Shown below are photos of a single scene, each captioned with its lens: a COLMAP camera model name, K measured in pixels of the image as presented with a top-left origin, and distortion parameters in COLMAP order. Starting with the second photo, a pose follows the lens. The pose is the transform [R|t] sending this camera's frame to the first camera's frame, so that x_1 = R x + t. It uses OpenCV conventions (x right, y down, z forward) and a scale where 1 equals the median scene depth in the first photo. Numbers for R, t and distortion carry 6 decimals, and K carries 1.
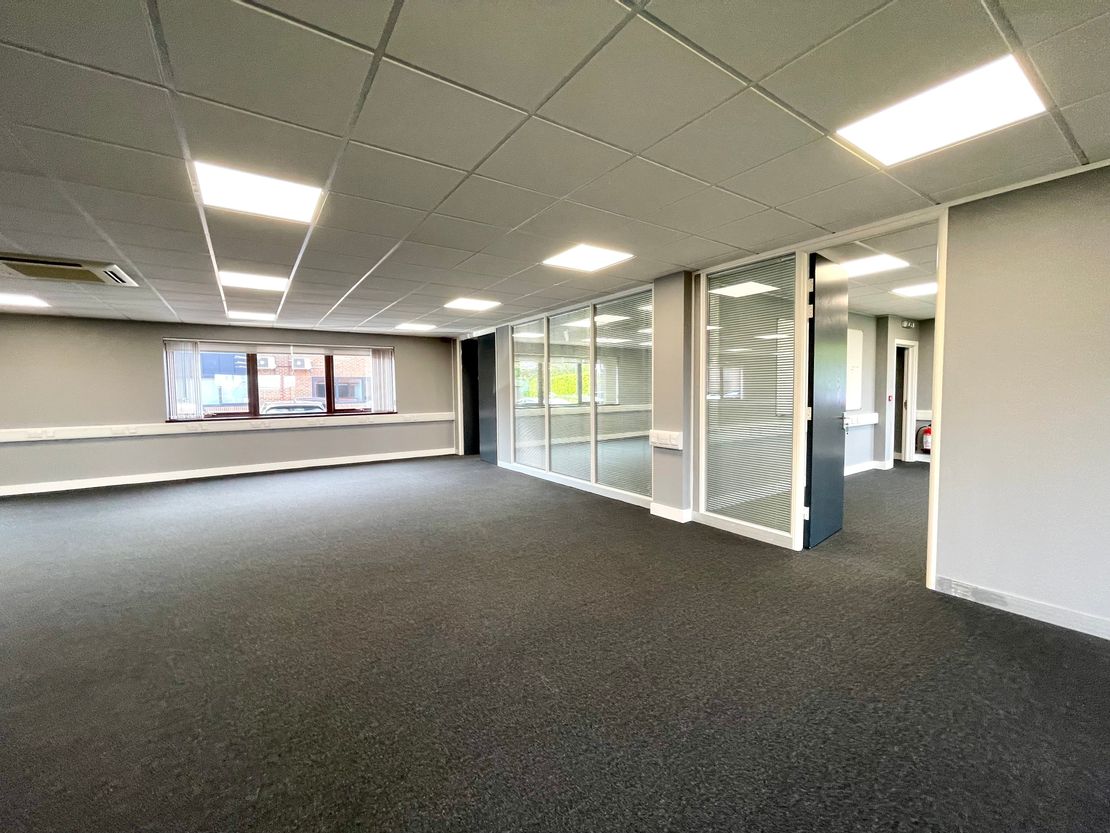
lens RADIAL K [[449.6, 0, 551.8], [0, 449.6, 415.4], [0, 0, 1]] dist [-0.001742, -0.000381]
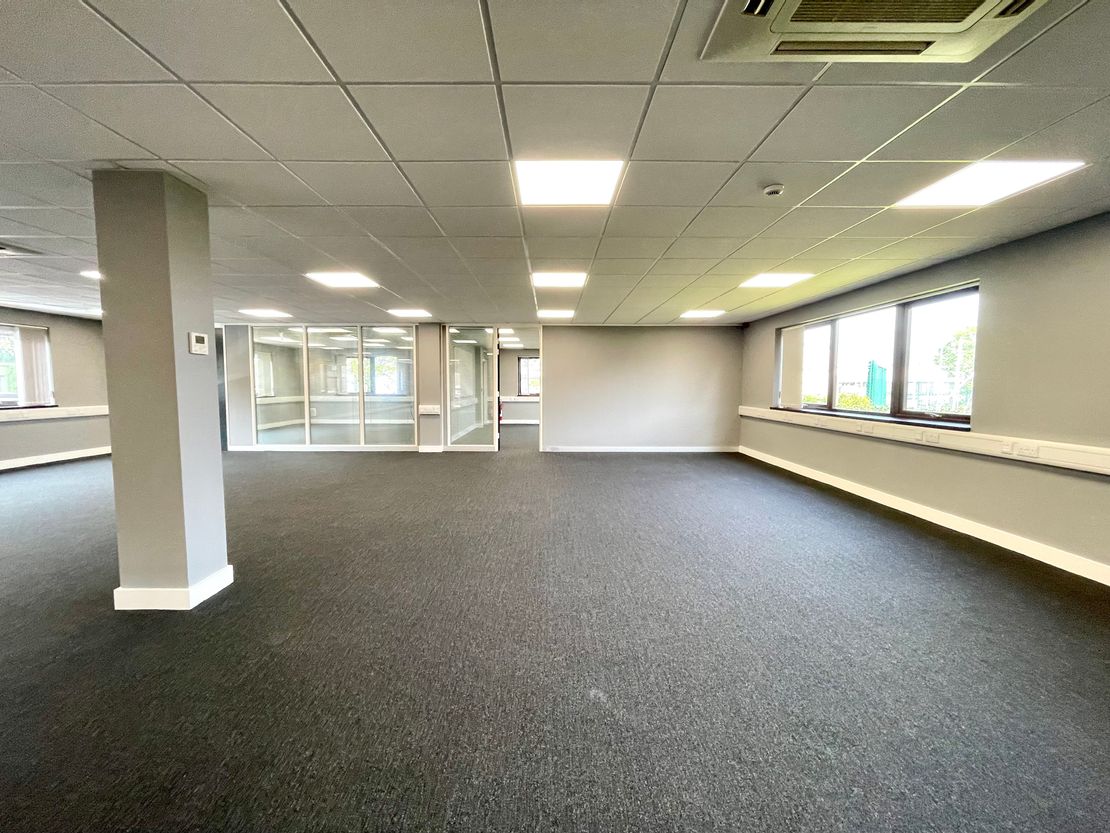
lens RADIAL K [[449.6, 0, 551.8], [0, 449.6, 415.4], [0, 0, 1]] dist [-0.001742, -0.000381]
pose [[0.565621, -0.039963, 0.823697, -0.835003], [0.034429, 0.999099, 0.024831, 0.039167], [-0.823946, 0.014314, 0.566487, -0.401928]]
